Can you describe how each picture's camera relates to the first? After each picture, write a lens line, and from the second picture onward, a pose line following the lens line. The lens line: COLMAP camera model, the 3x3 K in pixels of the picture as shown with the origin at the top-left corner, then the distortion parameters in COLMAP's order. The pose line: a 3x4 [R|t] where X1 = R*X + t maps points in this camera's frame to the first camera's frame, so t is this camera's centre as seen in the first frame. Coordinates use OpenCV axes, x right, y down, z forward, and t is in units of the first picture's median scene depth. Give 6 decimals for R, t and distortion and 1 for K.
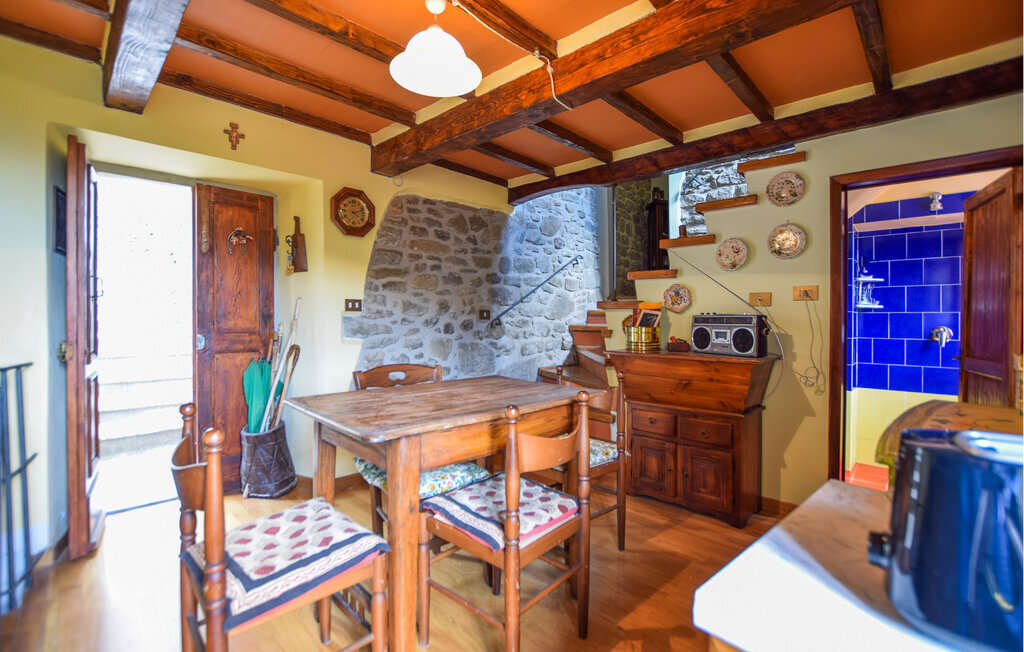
lens RADIAL K [[475.0, 0, 517.2], [0, 475.0, 324.6], [0, 0, 1]] dist [-0.002057, -0.000340]
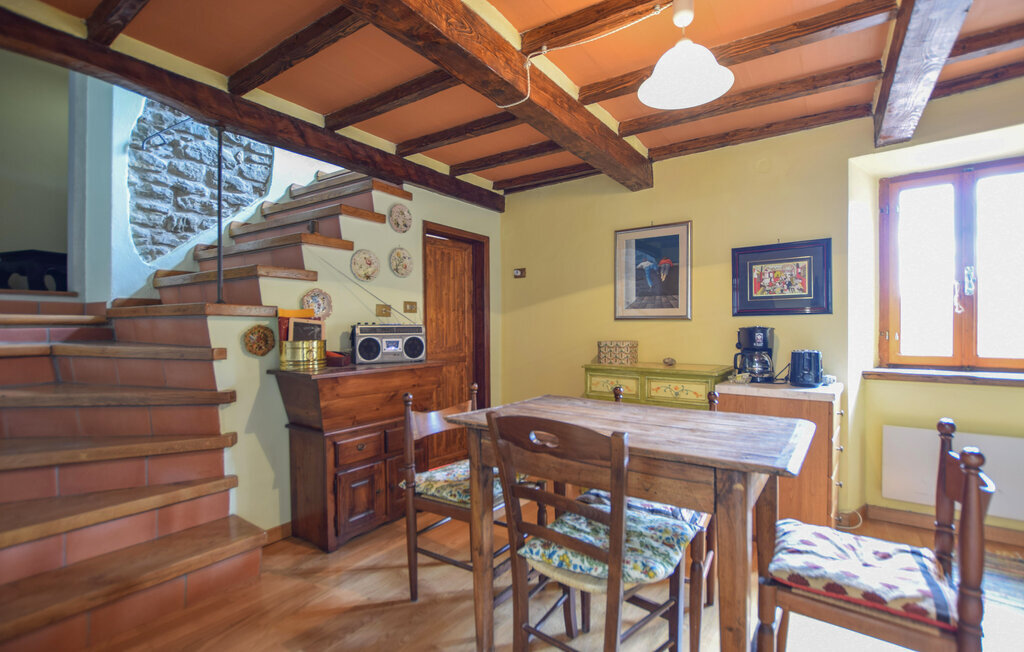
lens RADIAL K [[475.0, 0, 517.2], [0, 475.0, 324.6], [0, 0, 1]] dist [-0.002057, -0.000340]
pose [[-0.160307, -0.005360, 0.987053, -0.617117], [0.016288, 0.999835, 0.008075, -0.023701], [-0.986933, 0.017372, -0.160193, 0.854501]]
